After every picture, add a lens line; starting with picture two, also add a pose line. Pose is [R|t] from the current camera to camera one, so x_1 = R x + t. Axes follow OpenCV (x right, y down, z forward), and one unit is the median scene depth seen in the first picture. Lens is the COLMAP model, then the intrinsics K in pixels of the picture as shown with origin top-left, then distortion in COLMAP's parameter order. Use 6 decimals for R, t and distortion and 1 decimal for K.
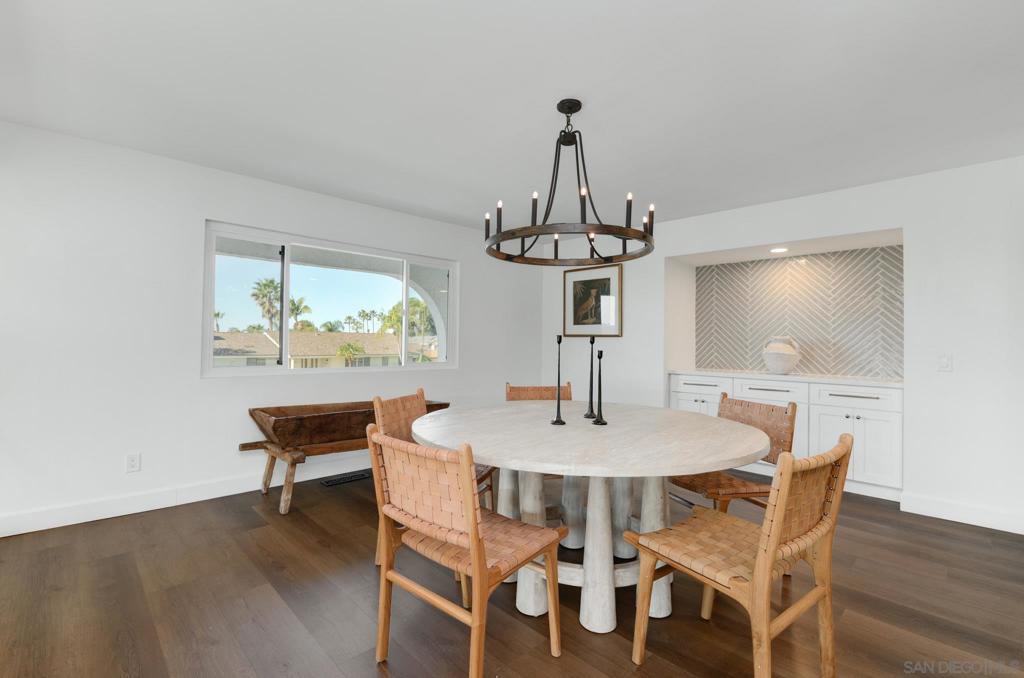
lens RADIAL K [[460.1, 0, 512.0], [0, 460.1, 339.0], [0, 0, 1]] dist [0.024447, -0.015648]
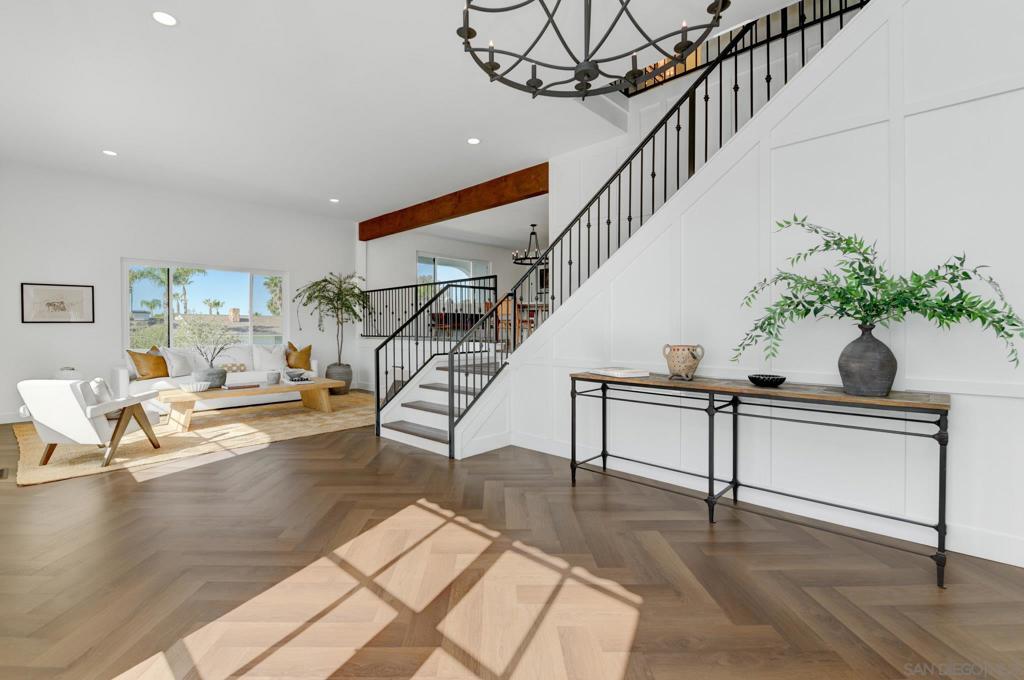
lens RADIAL K [[460.1, 0, 512.0], [0, 460.1, 340.0], [0, 0, 1]] dist [0.024447, -0.015648]
pose [[0.998951, -0.020942, 0.040713, -0.153964], [0.019681, 0.999321, 0.031136, 0.226573], [-0.041337, -0.030302, 0.998686, -1.918664]]
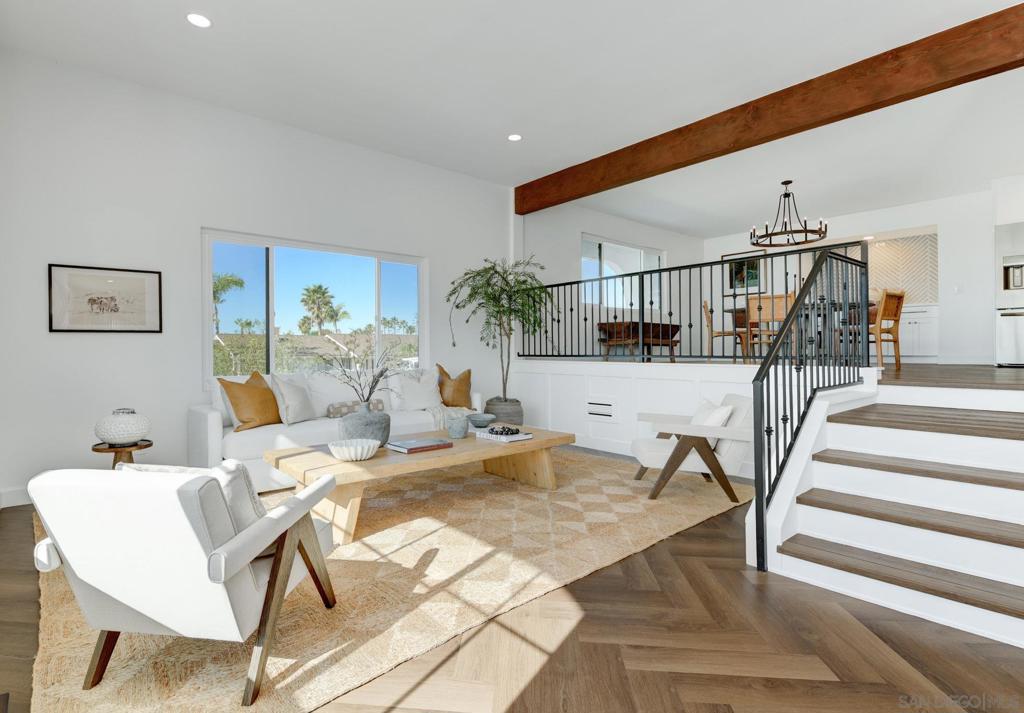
lens RADIAL K [[508.0, 0, 512.0], [0, 508.0, 356.5], [0, 0, 1]] dist [0.000051, -0.000954]
pose [[0.999077, -0.021038, -0.037447, -0.844195], [0.021649, 0.999638, 0.015979, 0.239511], [0.037097, -0.016775, 0.999171, -1.200011]]
